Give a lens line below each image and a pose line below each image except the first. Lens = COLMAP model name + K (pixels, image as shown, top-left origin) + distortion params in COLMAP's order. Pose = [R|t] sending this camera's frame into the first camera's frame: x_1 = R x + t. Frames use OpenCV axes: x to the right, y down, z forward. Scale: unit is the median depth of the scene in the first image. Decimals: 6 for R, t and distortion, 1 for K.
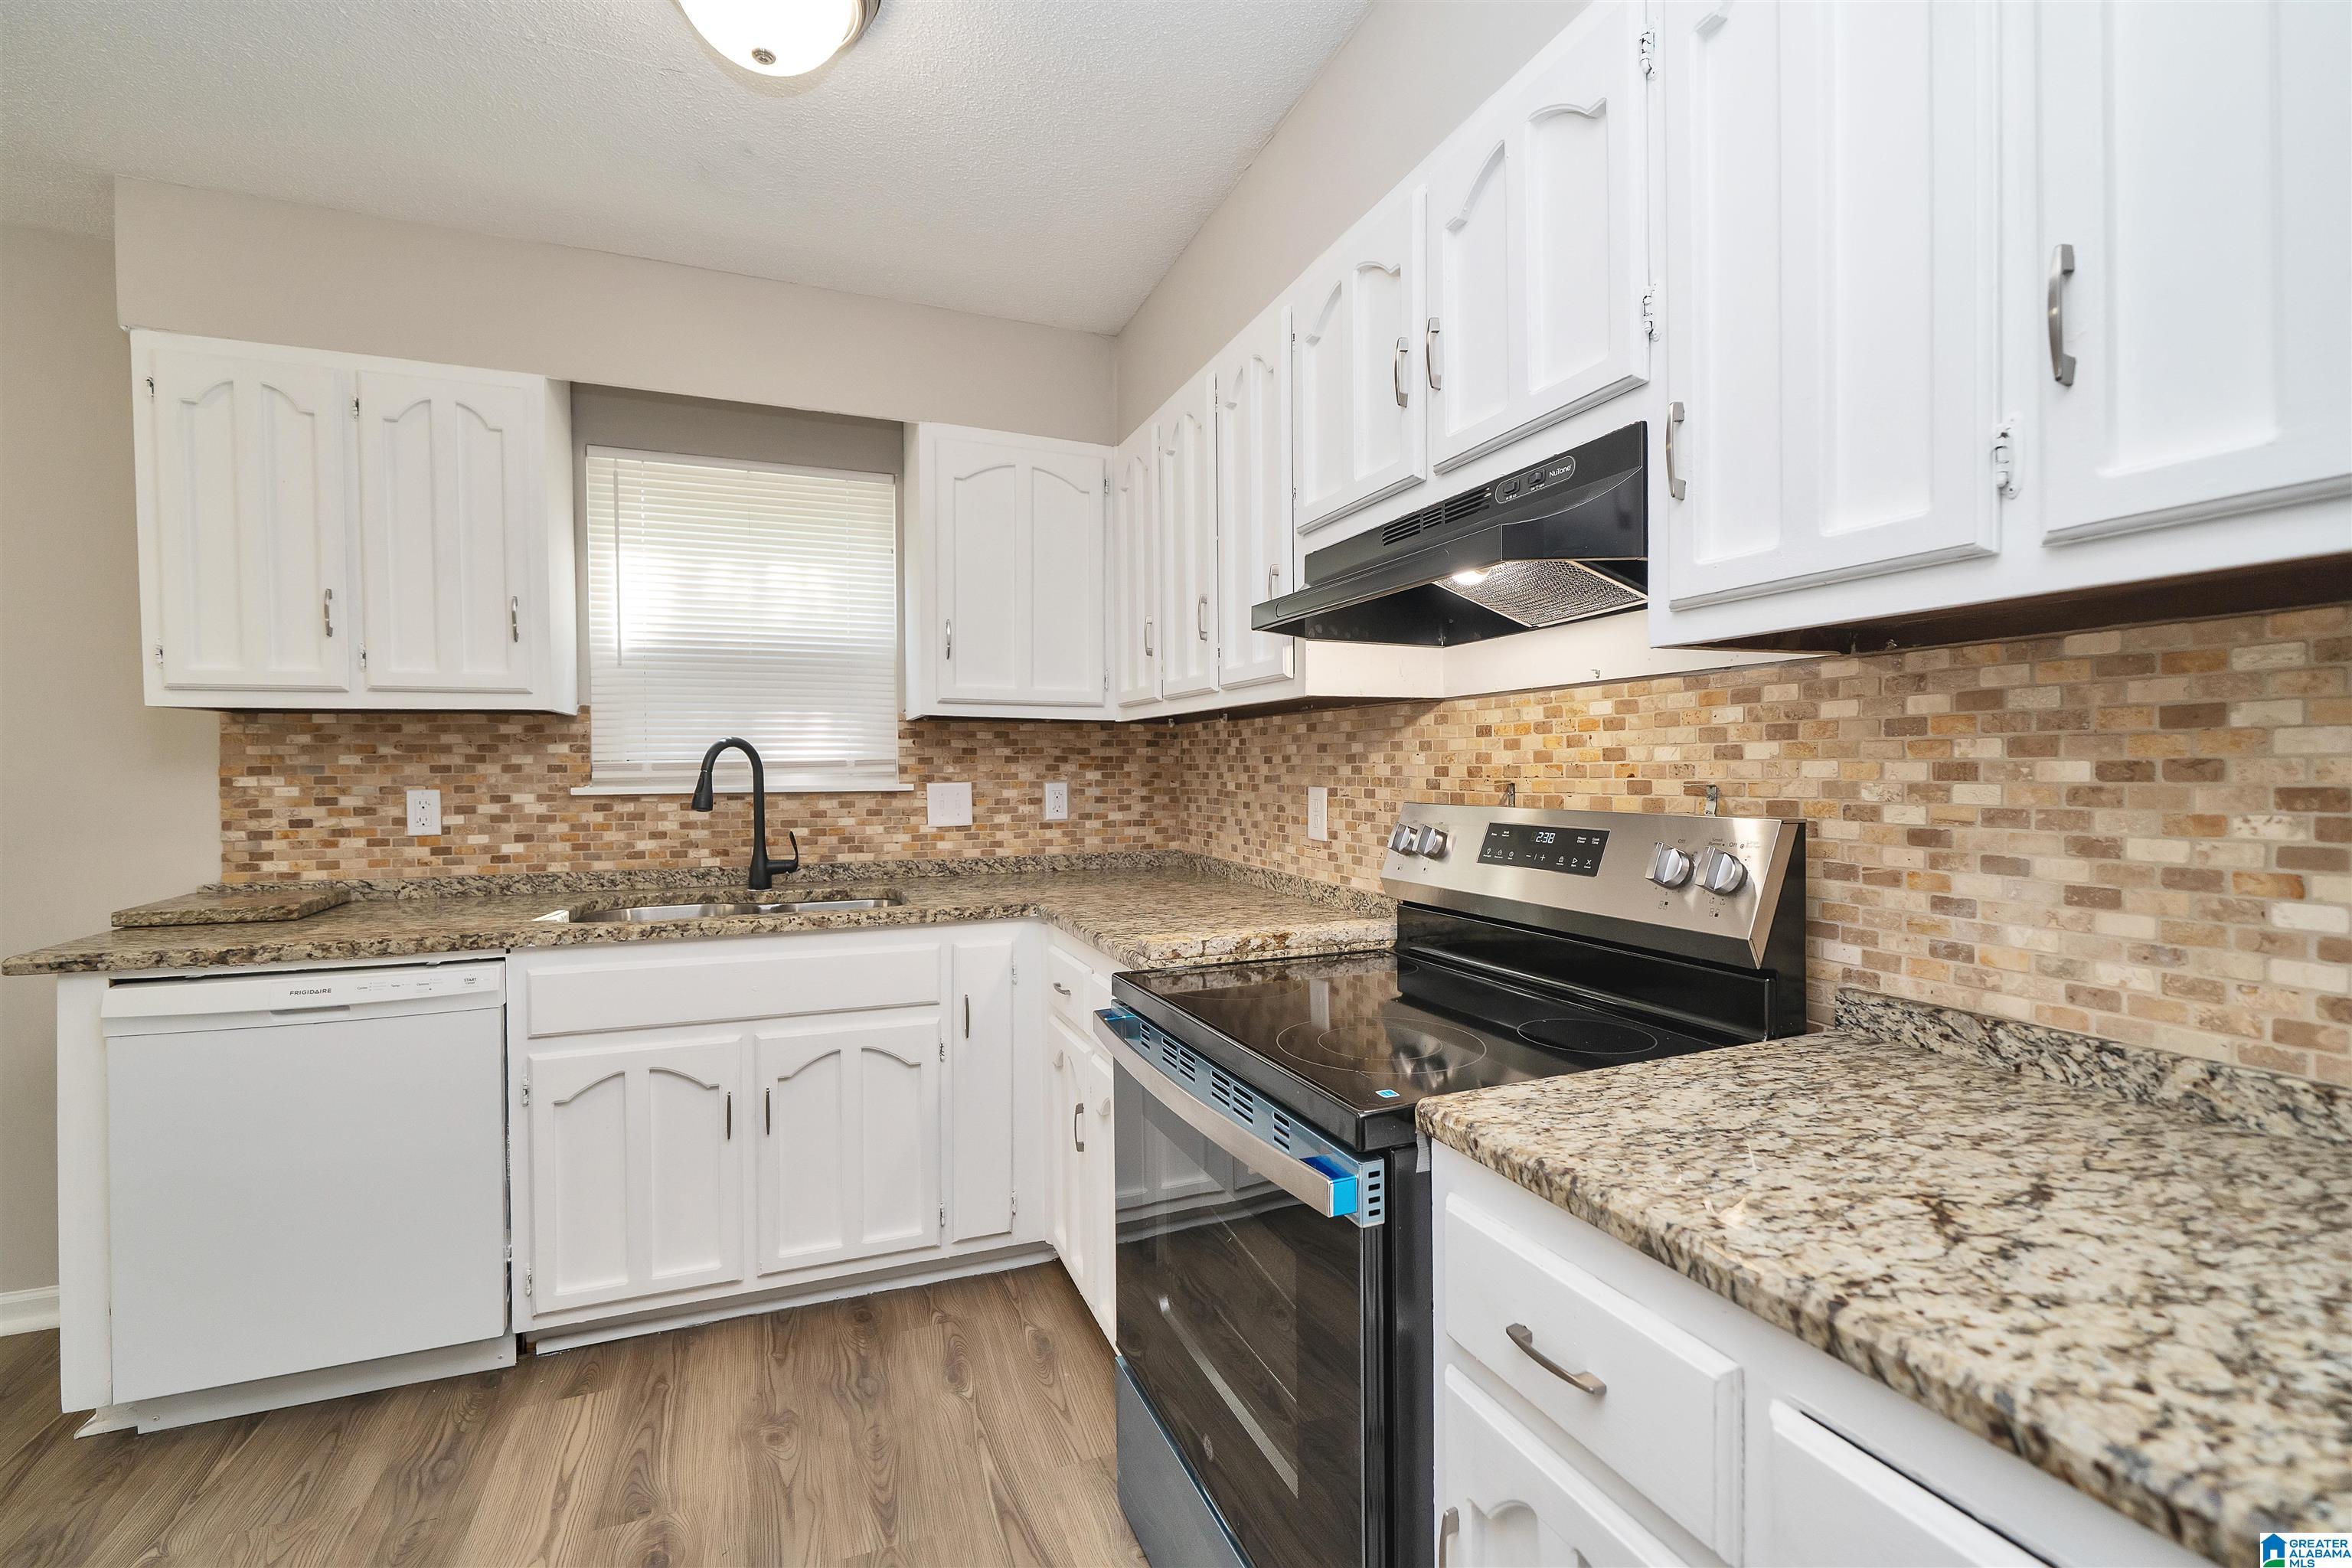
lens RADIAL K [[1027.8, 0, 1176.0], [0, 1027.8, 784.0], [0, 0, 1]] dist [-0.000666, -0.000092]
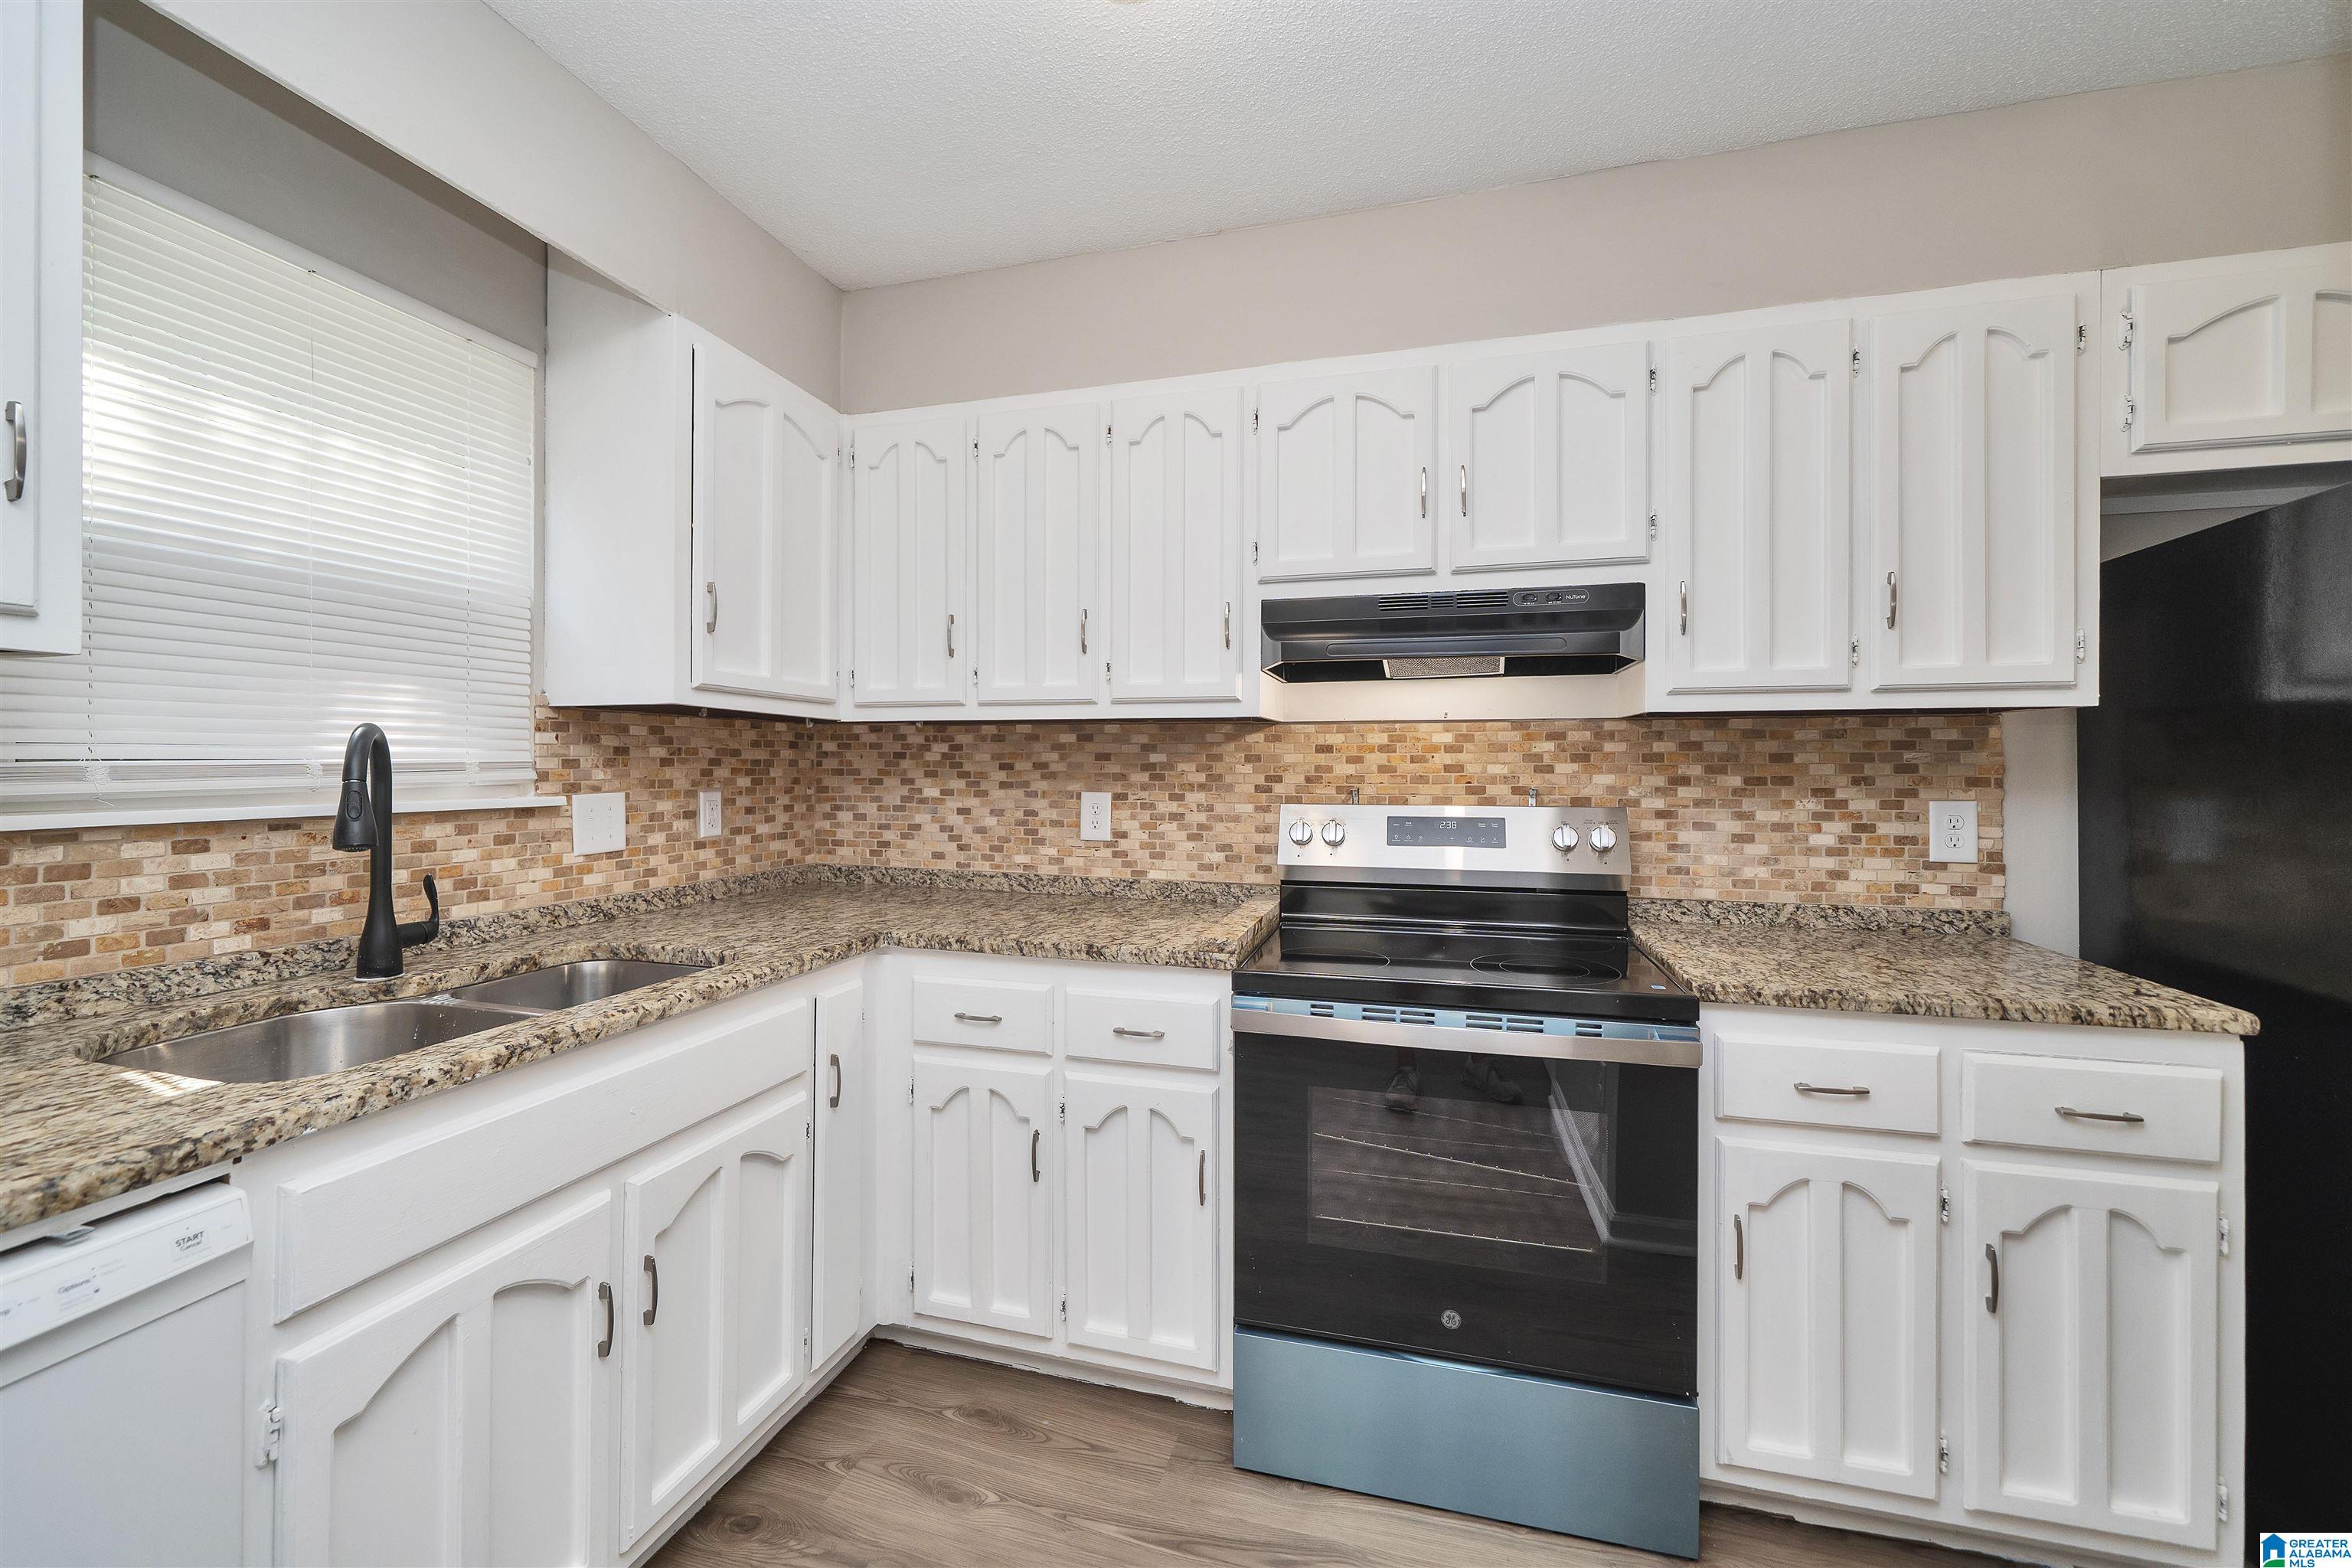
lens RADIAL K [[965.5, 0, 1167.4], [0, 965.5, 760.3], [0, 0, 1]] dist [0.000870, 0.000032]
pose [[0.598130, 0.010472, 0.801330, -0.676048], [0.006642, 0.999815, -0.018024, -0.012560], [-0.801371, 0.016103, 0.597950, 0.333960]]
